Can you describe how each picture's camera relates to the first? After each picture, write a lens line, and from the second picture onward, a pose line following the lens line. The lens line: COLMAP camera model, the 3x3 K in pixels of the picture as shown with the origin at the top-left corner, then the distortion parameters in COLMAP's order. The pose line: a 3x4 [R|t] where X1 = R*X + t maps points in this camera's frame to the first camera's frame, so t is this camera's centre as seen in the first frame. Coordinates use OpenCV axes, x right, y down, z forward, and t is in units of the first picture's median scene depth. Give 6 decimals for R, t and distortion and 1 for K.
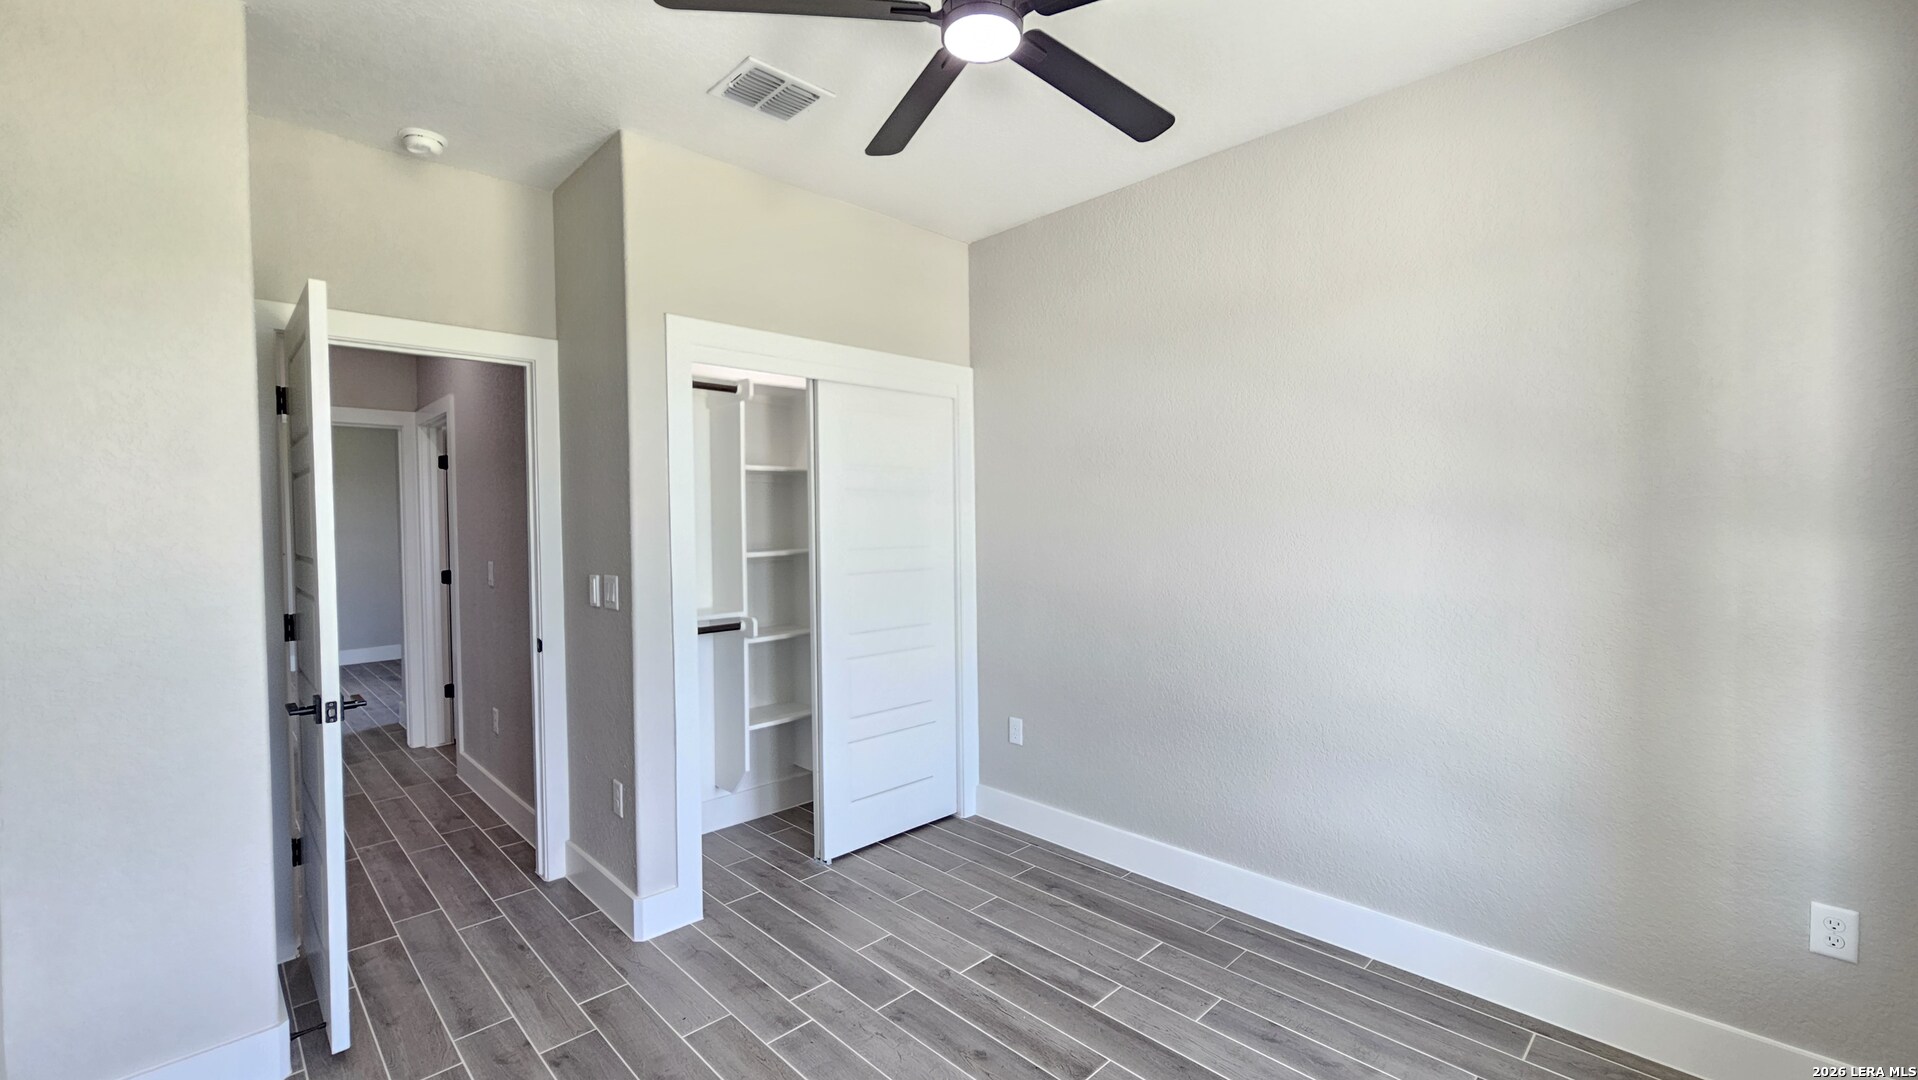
lens RADIAL K [[782.3, 0, 958.4], [0, 782.3, 535.5], [0, 0, 1]] dist [0.001462, -0.001417]
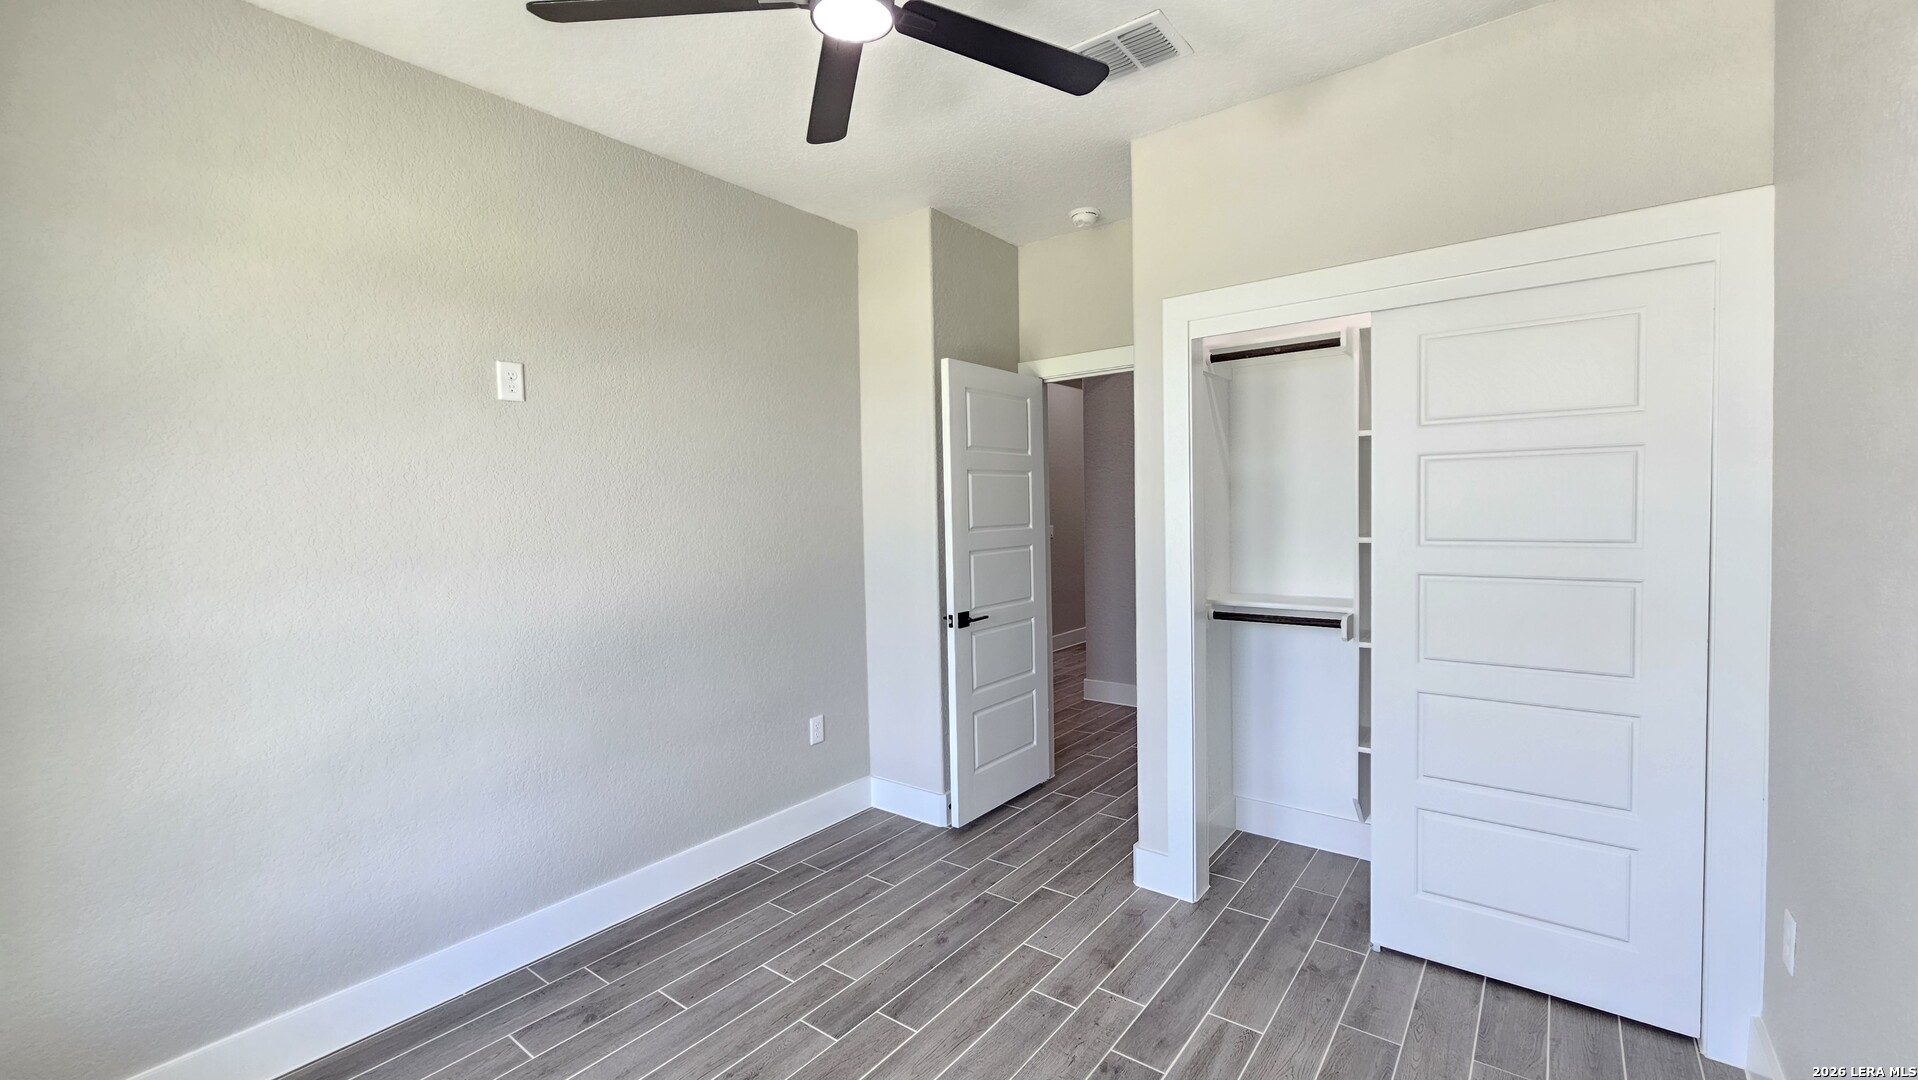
lens RADIAL K [[782.3, 0, 957.1], [0, 782.3, 542.8], [0, 0, 1]] dist [0.001462, -0.001417]
pose [[0.128517, 0.047591, -0.990565, 0.642974], [0.003132, 0.998823, 0.048394, -0.017824], [0.991702, -0.009322, 0.128217, 0.623590]]
